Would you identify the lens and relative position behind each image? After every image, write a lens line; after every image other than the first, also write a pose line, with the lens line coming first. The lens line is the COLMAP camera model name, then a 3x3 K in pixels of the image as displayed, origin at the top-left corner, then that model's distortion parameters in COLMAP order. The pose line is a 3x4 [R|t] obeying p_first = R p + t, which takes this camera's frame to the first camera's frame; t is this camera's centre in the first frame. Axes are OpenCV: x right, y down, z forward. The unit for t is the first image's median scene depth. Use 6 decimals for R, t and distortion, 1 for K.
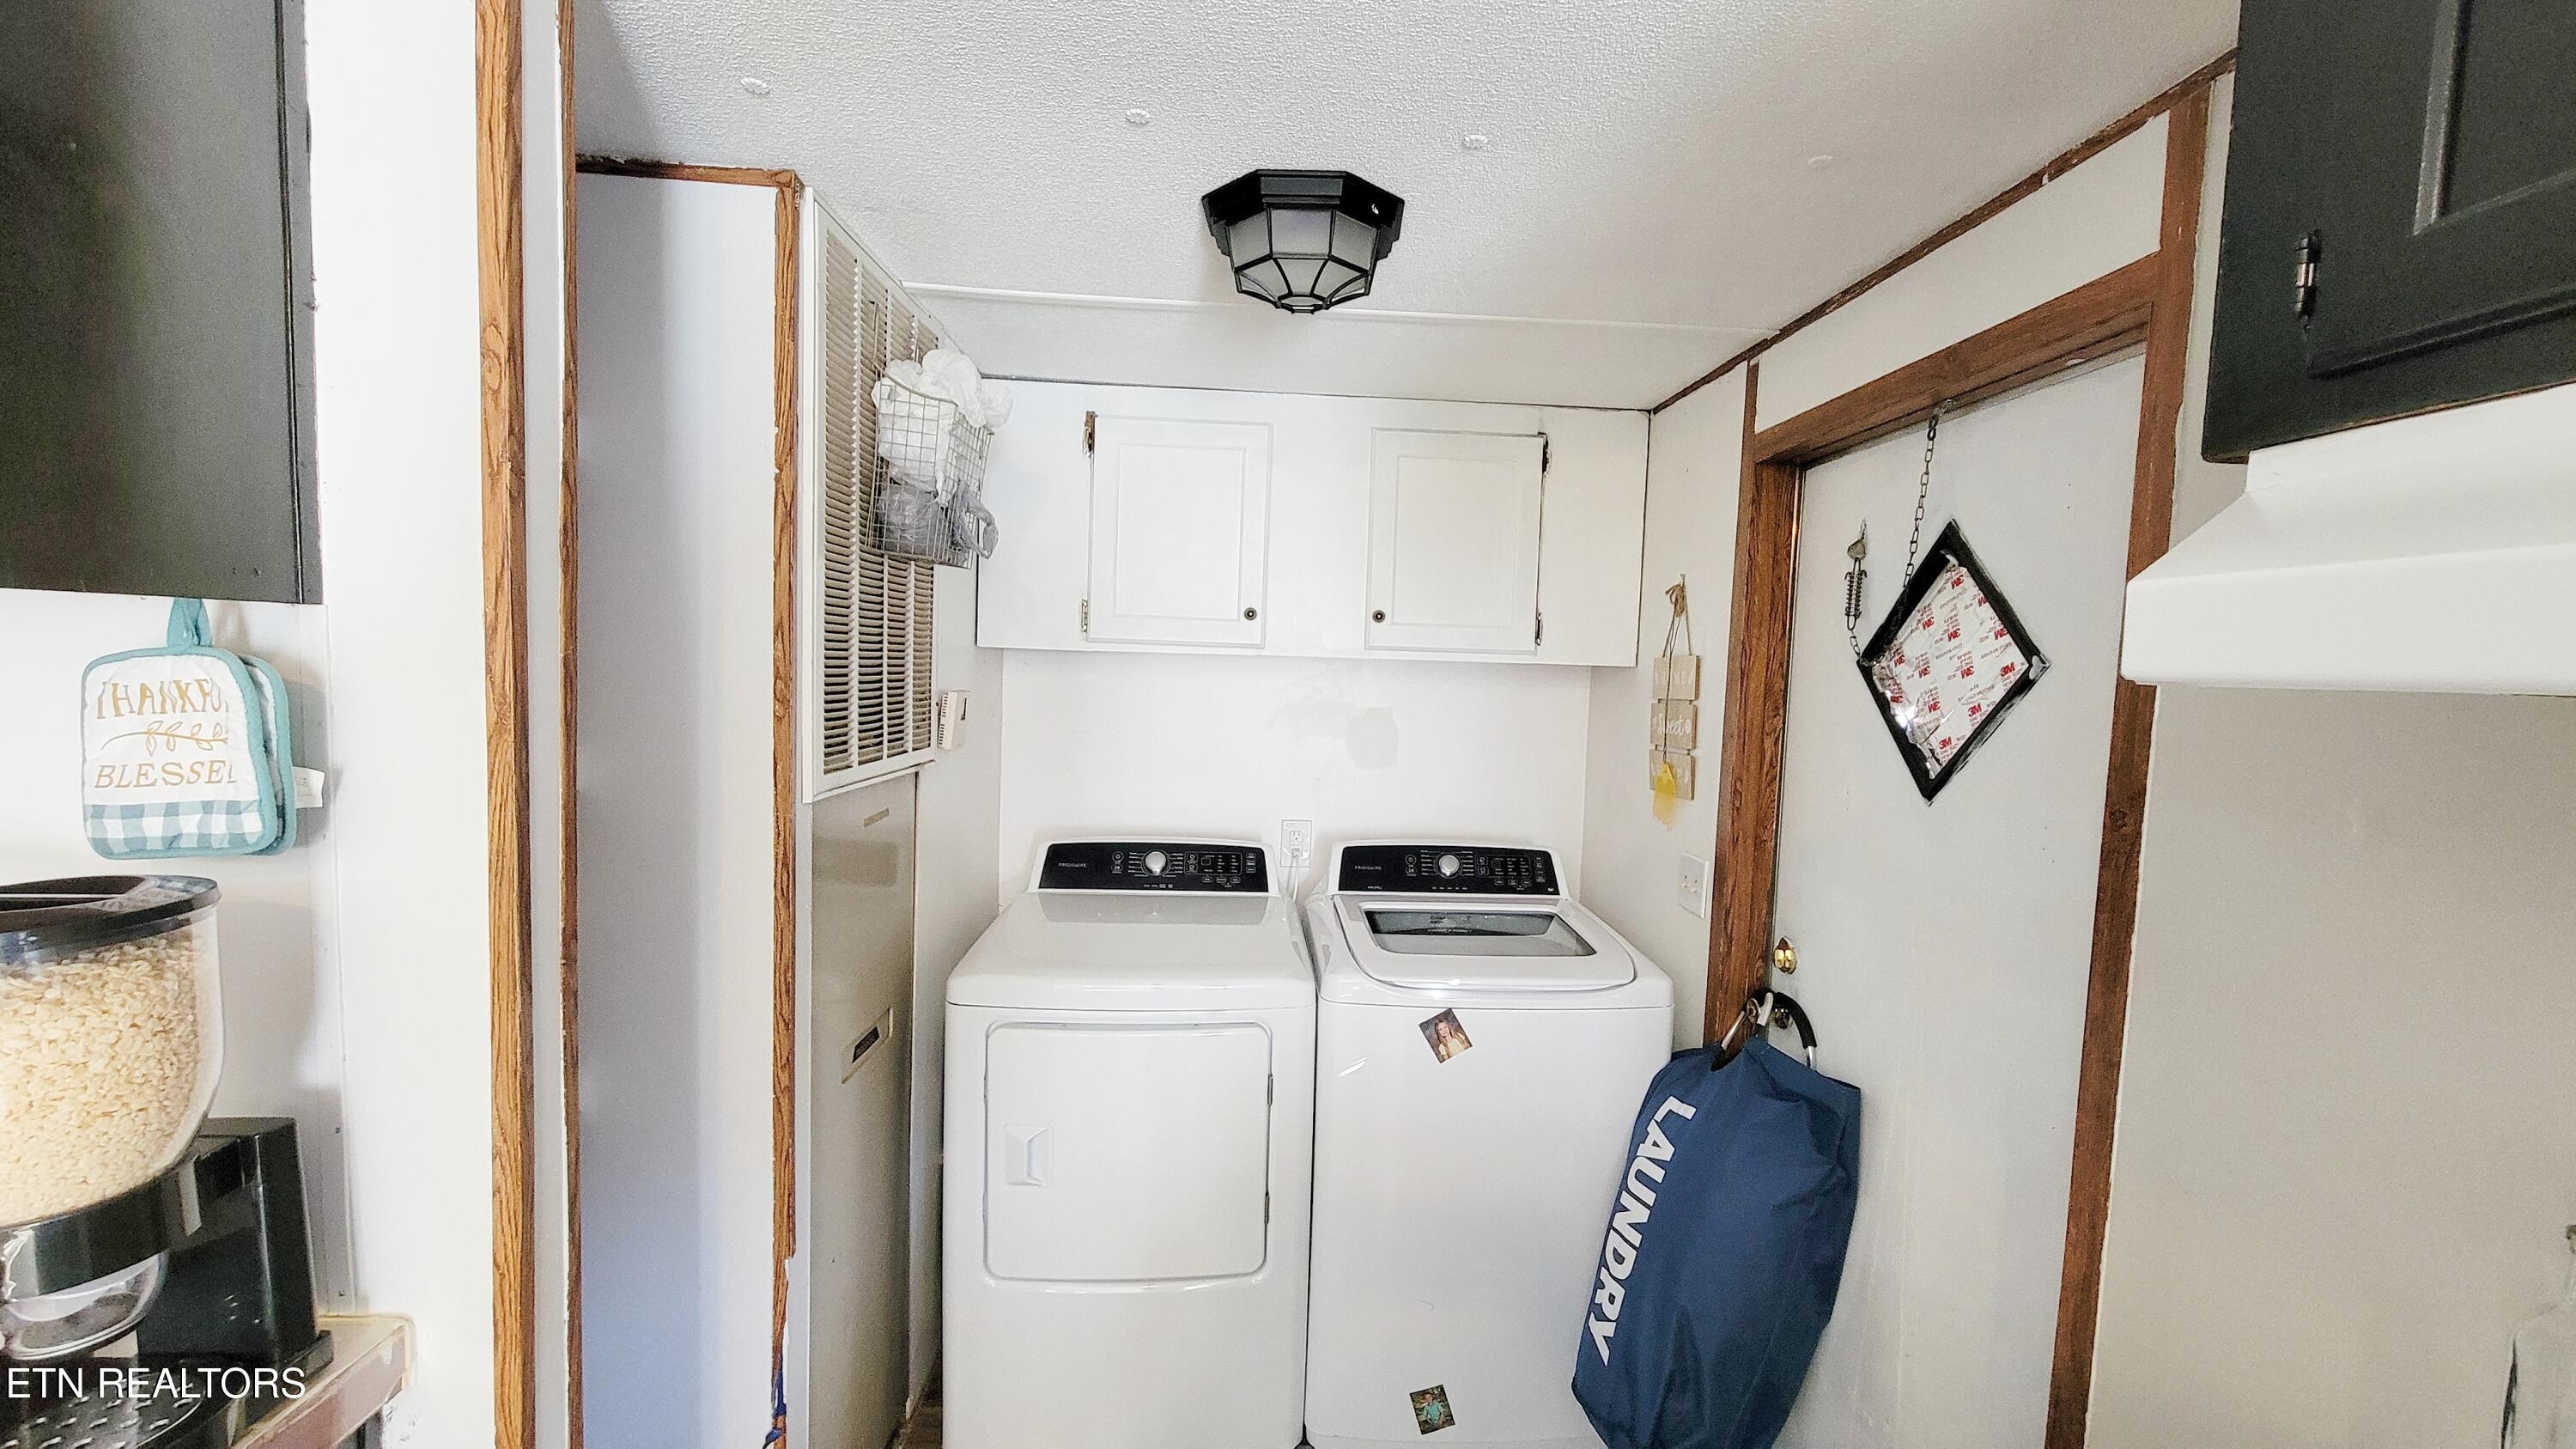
lens RADIAL K [[1056.5, 0, 1302.1], [0, 1056.5, 728.7], [0, 0, 1]] dist [0.002080, -0.000079]
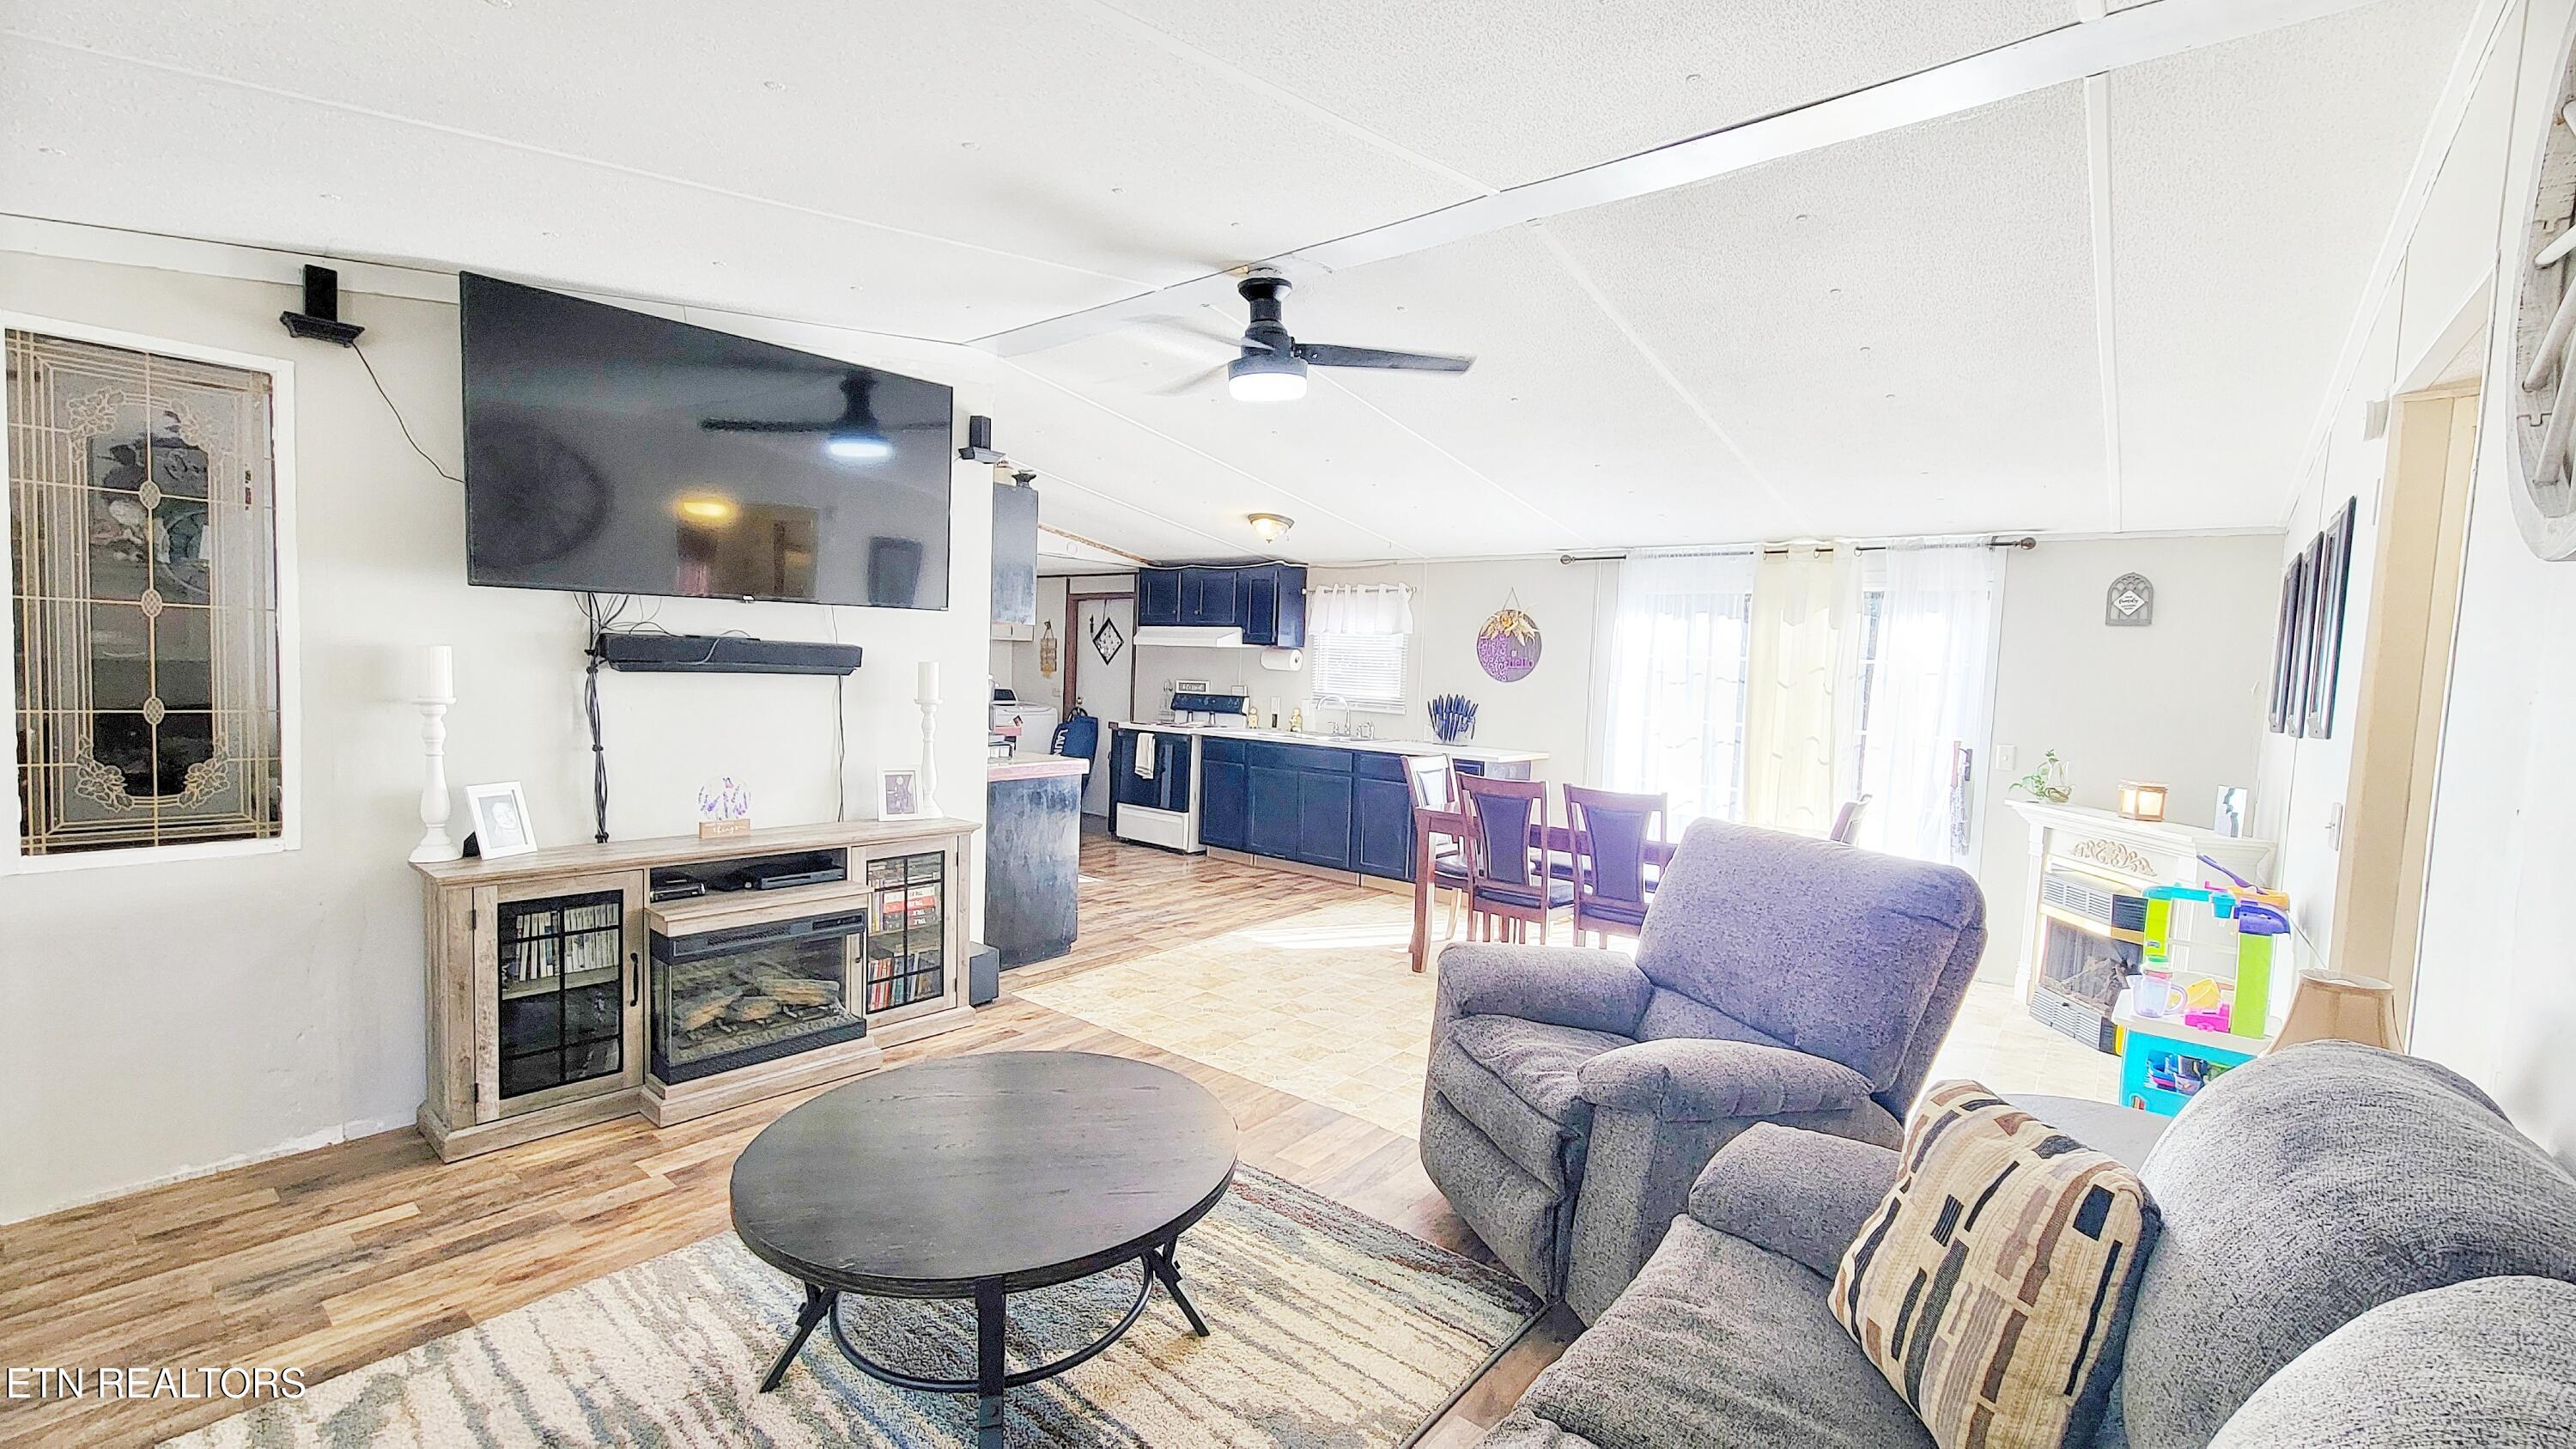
lens RADIAL K [[1056.5, 0, 1306.0], [0, 1056.5, 730.9], [0, 0, 1]] dist [0.002080, -0.000079]
pose [[0.676187, -0.055125, 0.734665, -2.556844], [0.029779, 0.998427, 0.047508, 0.161615], [-0.736128, -0.010247, 0.676765, -3.239807]]
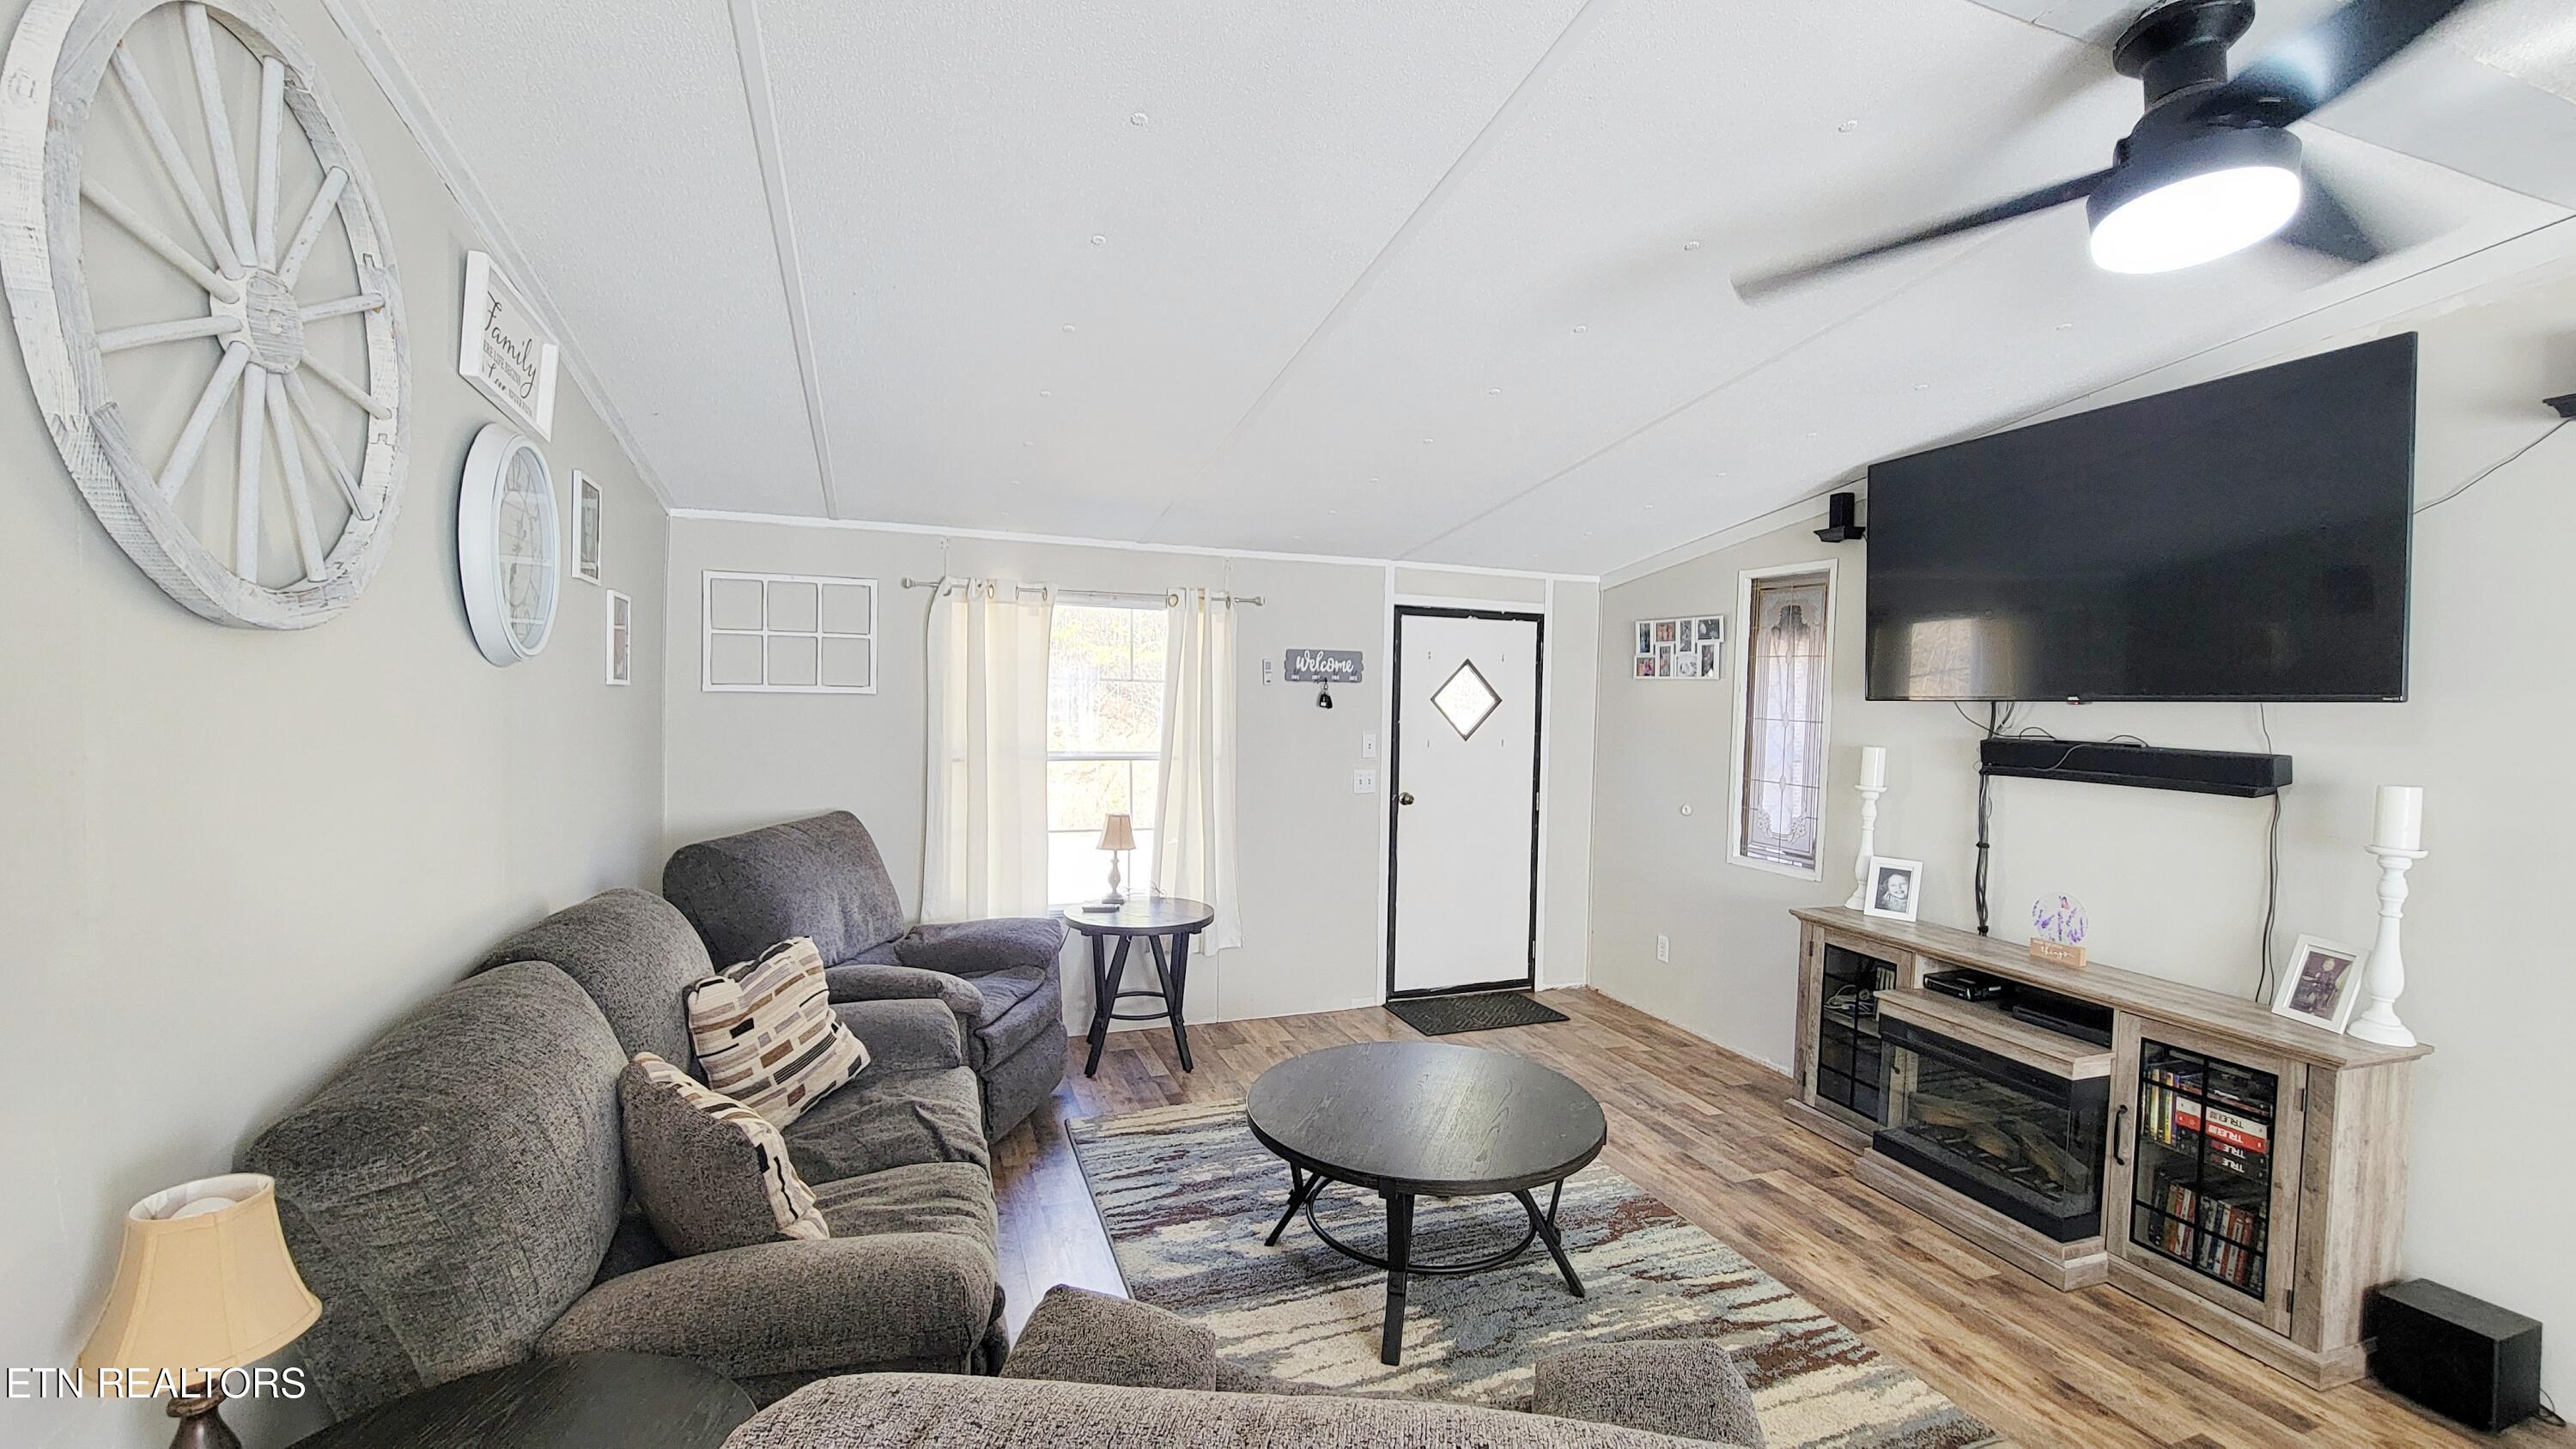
lens RADIAL K [[1056.5, 0, 1317.2], [0, 1056.5, 726.7], [0, 0, 1]] dist [0.002080, -0.000079]
pose [[0.309885, 0.005495, -0.950758, -0.610747], [-0.068329, 0.997526, -0.016505, 0.139286], [0.948316, 0.070079, 0.309494, -2.900940]]
